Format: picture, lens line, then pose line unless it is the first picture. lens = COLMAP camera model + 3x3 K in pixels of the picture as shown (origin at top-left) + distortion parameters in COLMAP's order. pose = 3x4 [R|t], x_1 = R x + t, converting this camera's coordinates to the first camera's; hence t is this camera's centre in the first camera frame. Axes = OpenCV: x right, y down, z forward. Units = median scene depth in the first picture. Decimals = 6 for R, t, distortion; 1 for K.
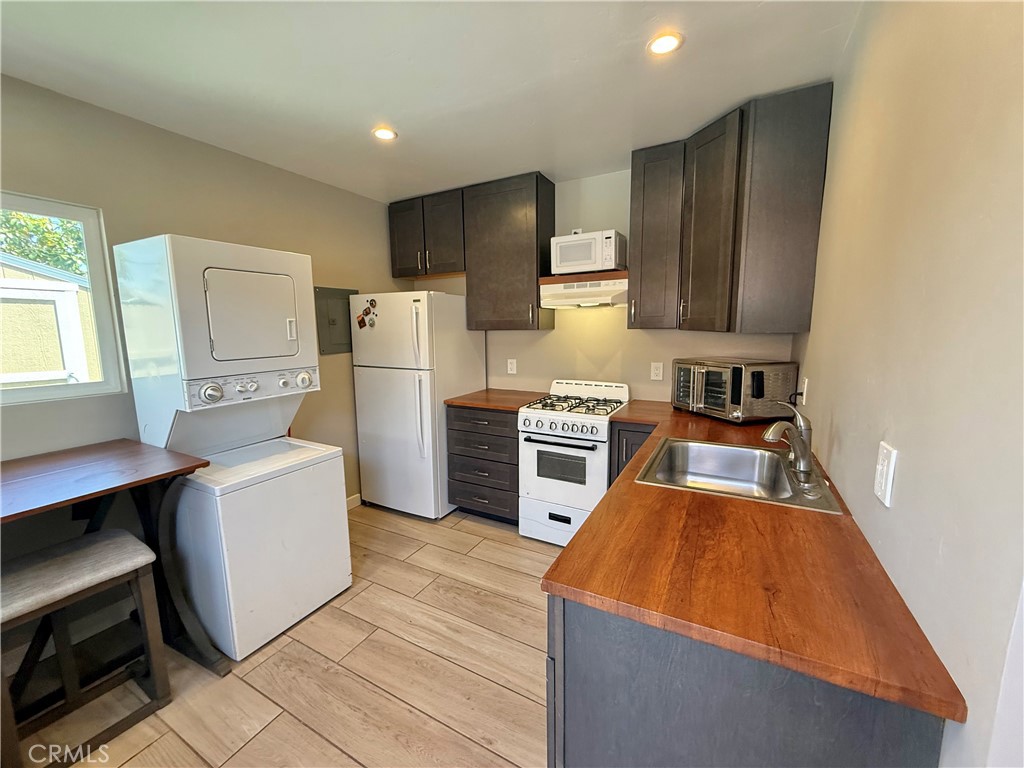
lens RADIAL K [[408.9, 0, 509.4], [0, 408.9, 384.9], [0, 0, 1]] dist [0.000969, -0.000159]
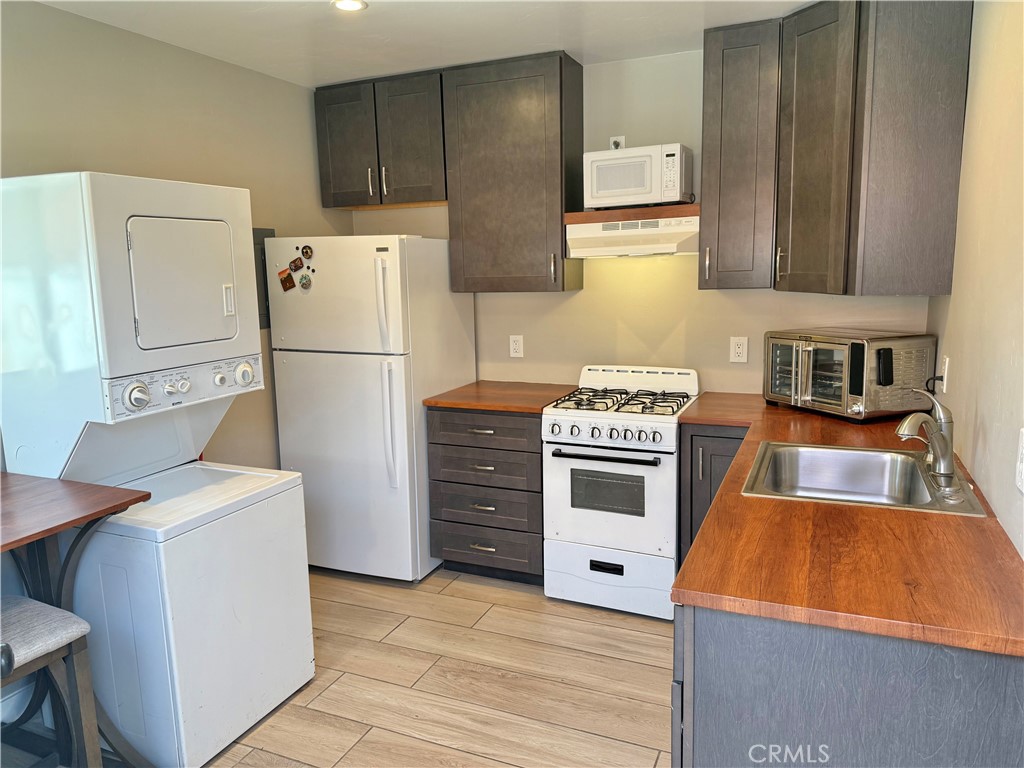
lens RADIAL K [[719.4, 0, 512.3], [0, 719.4, 385.6], [0, 0, 1]] dist [0.116568, -0.187527]
pose [[0.995836, -0.023660, 0.088040, -0.144092], [0.022017, 0.999566, 0.019593, -0.006127], [-0.088466, -0.017573, 0.995924, -0.205057]]
